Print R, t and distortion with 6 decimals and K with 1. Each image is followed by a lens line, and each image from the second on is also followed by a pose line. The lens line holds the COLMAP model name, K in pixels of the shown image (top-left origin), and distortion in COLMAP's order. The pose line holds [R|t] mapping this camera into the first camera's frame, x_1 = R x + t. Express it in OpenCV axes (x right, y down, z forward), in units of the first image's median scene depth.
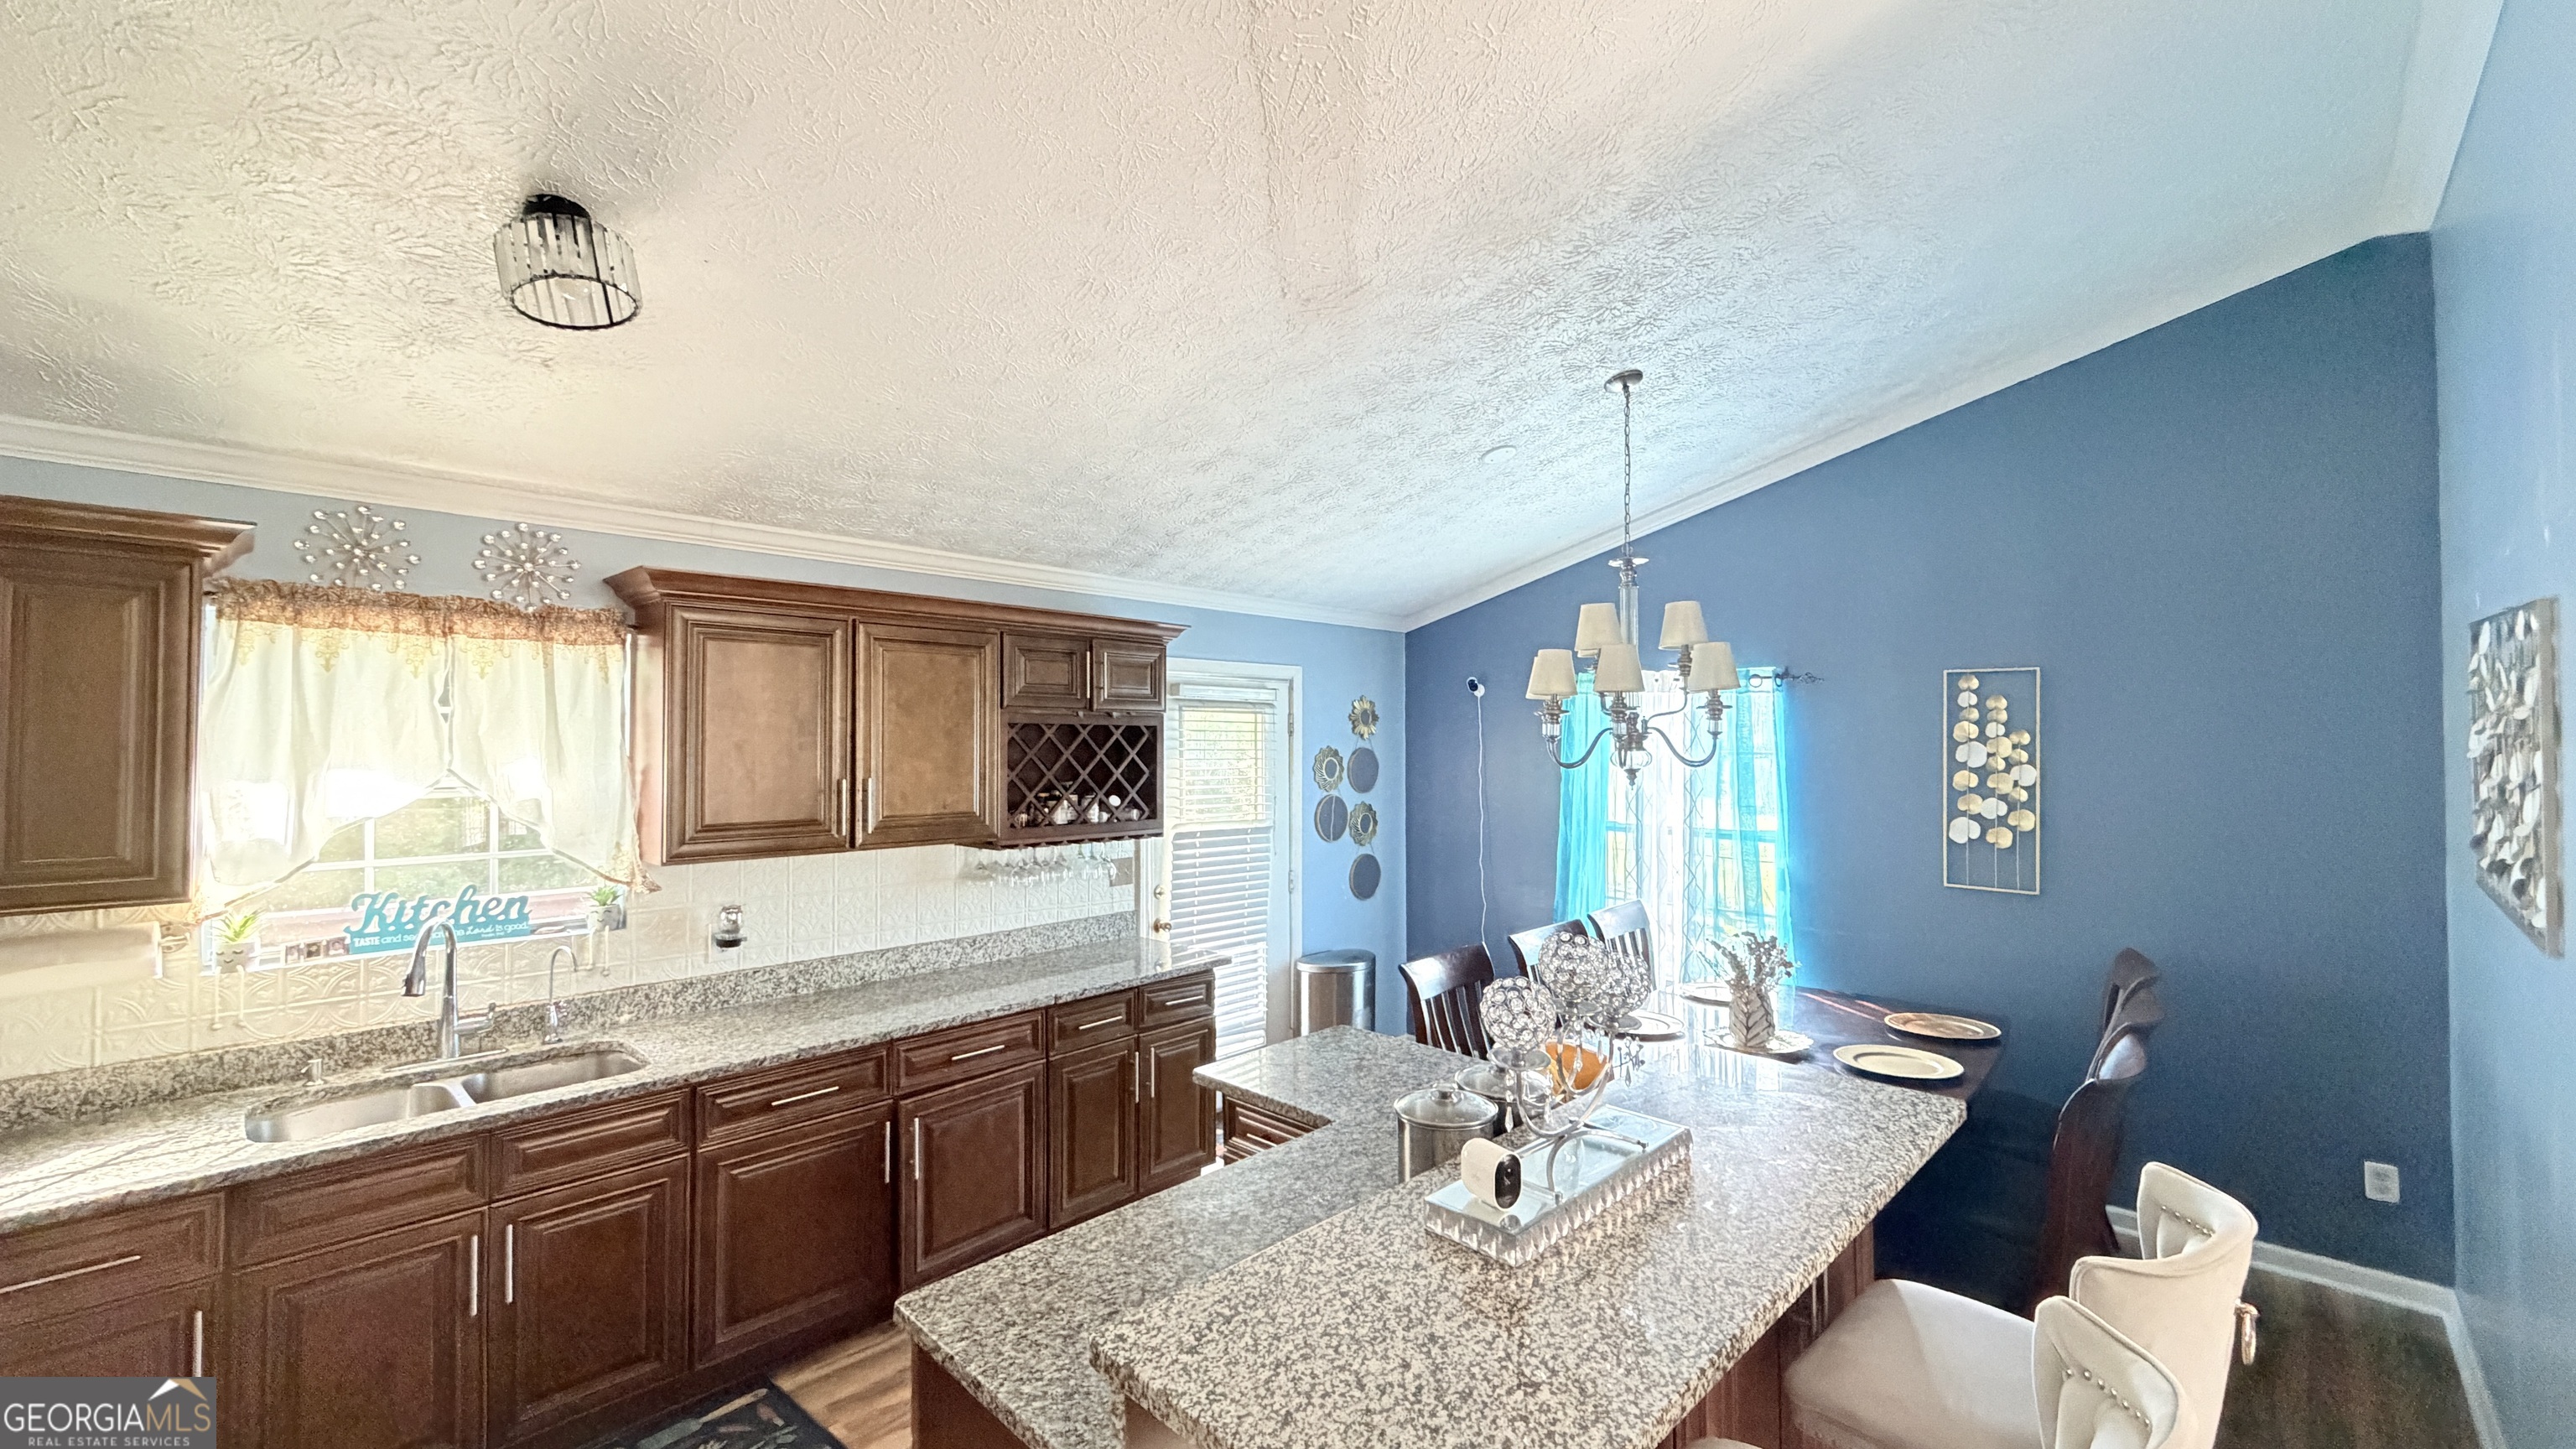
lens RADIAL K [[1024.2, 0, 1275.7], [0, 1024.2, 727.6], [0, 0, 1]] dist [0.002340, -0.000061]
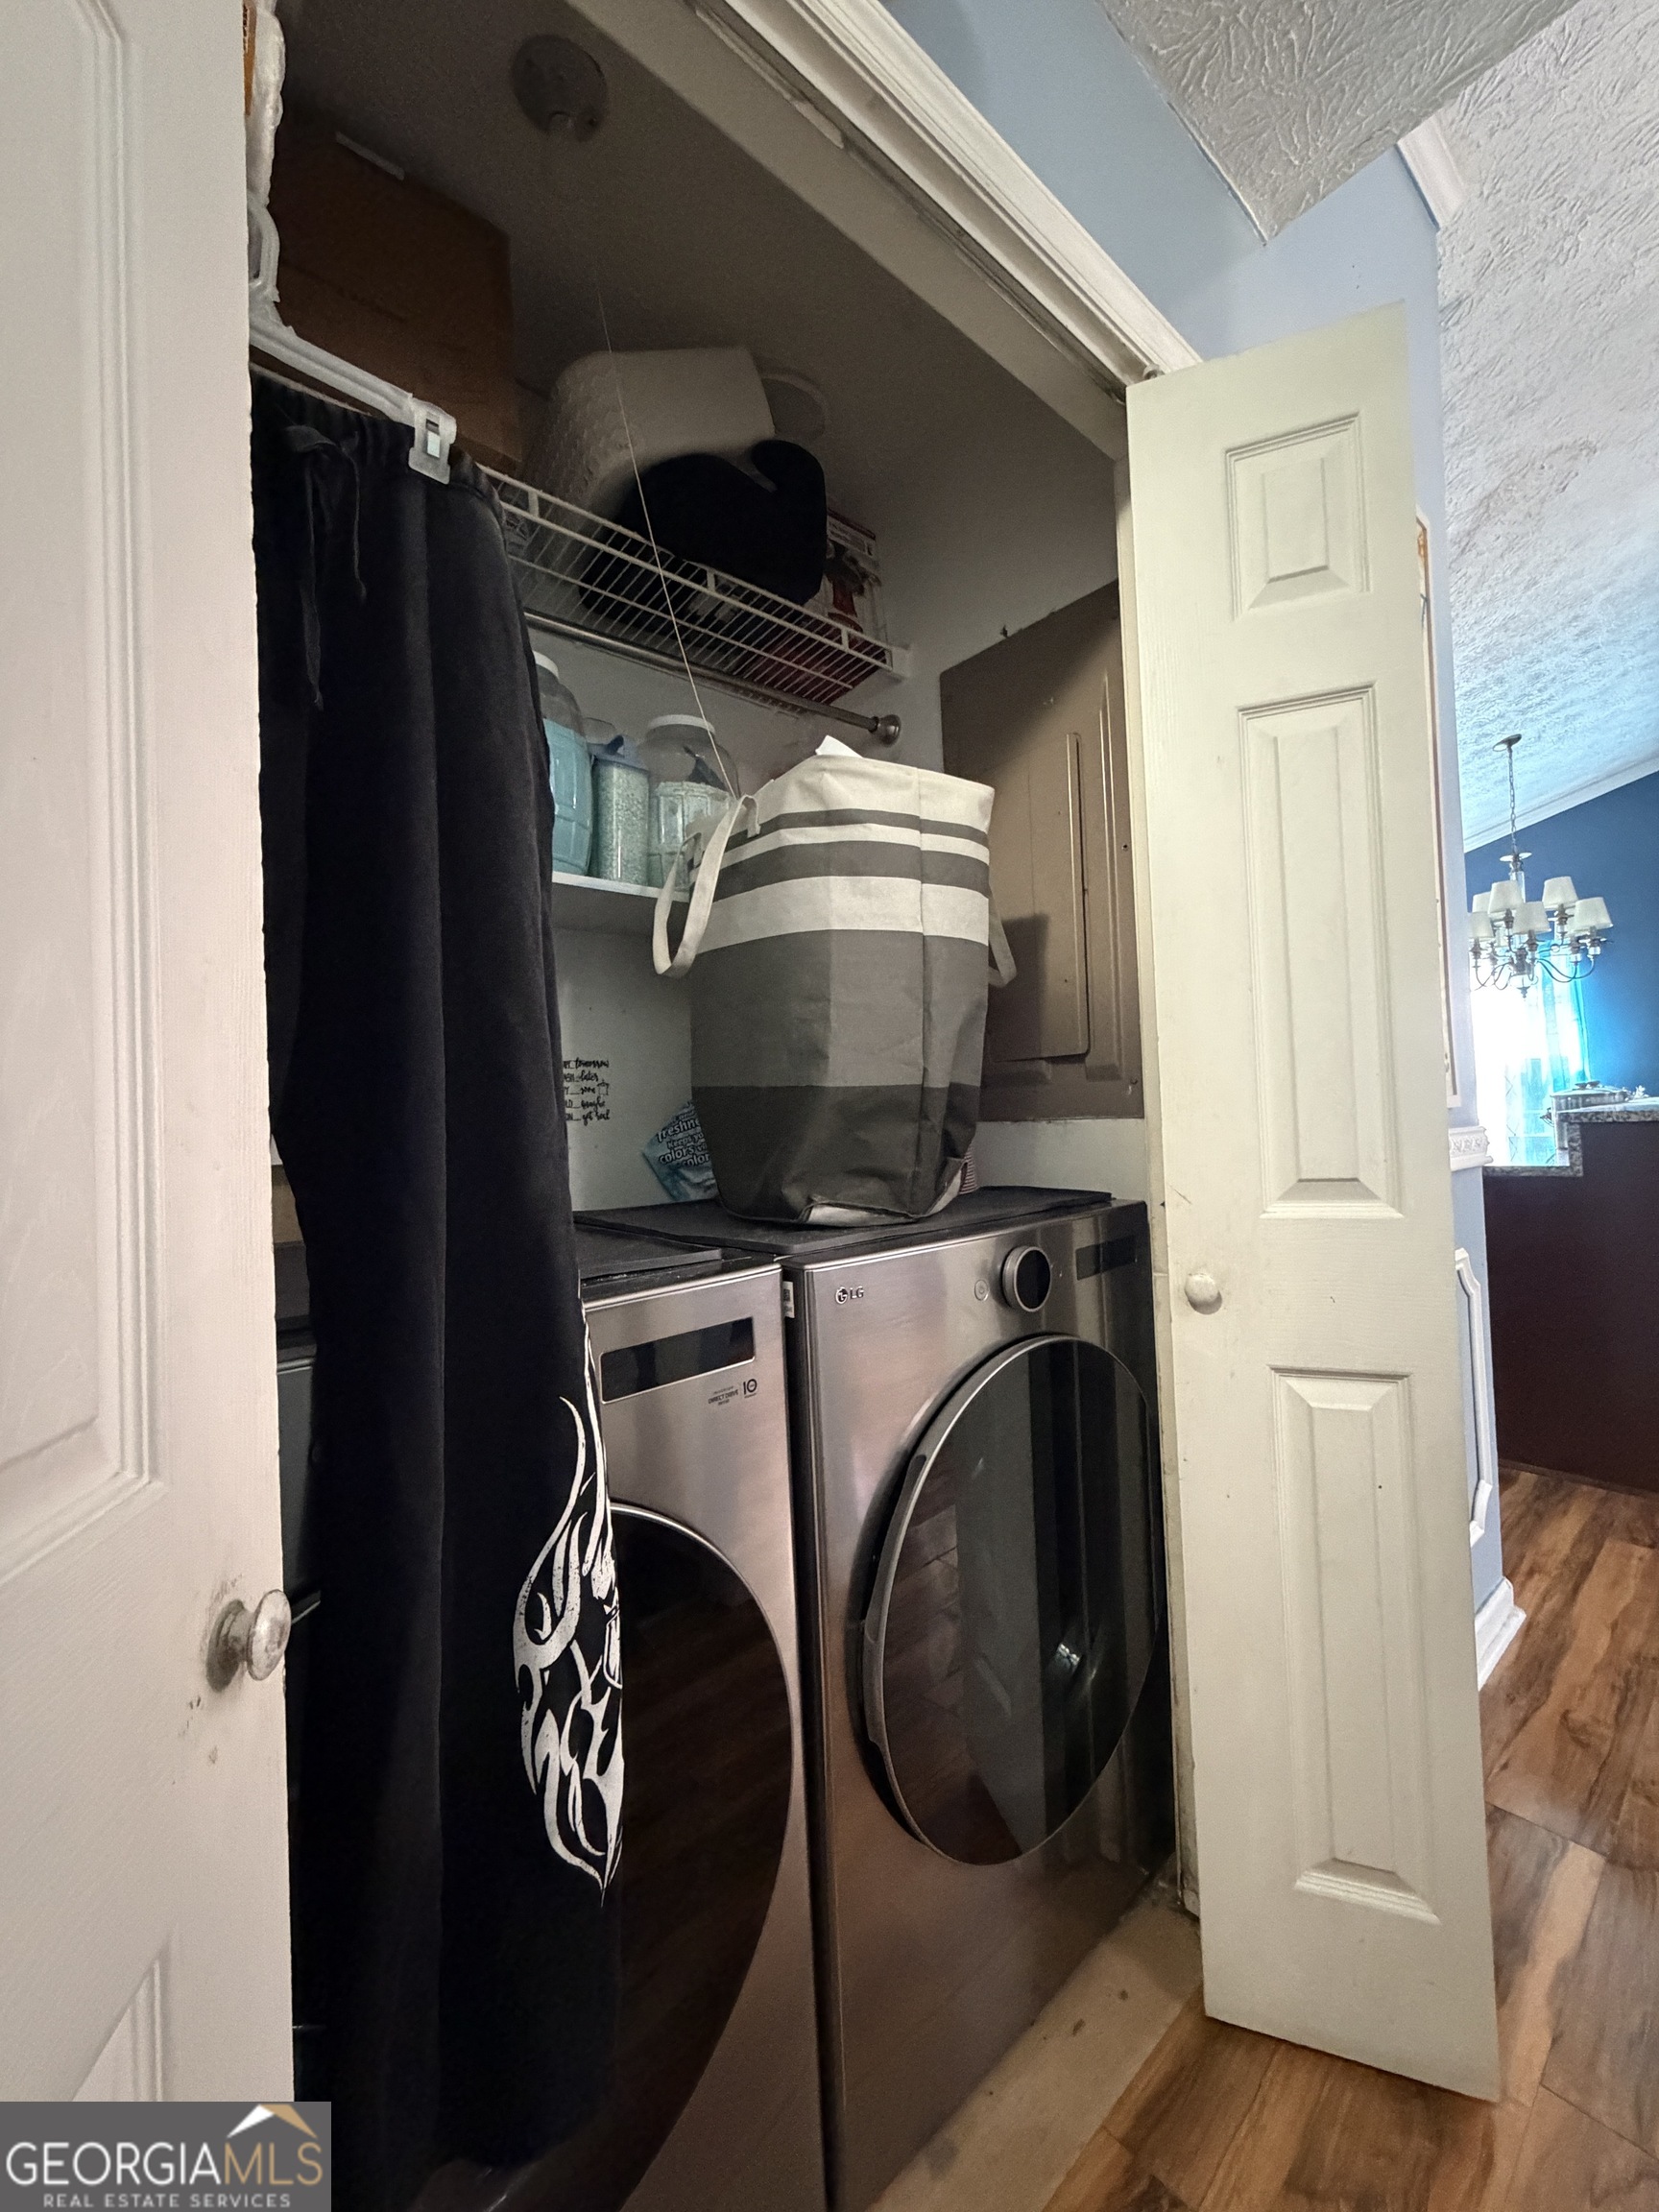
lens RADIAL K [[875.9, 0, 828.1], [0, 875.9, 1105.6], [0, 0, 1]] dist [-0.001273, -0.000315]
pose [[0.995643, -0.038937, -0.084734, -0.676657], [0.039344, 0.999221, 0.003145, 0.194322], [0.084546, -0.006465, 0.996399, -0.481921]]
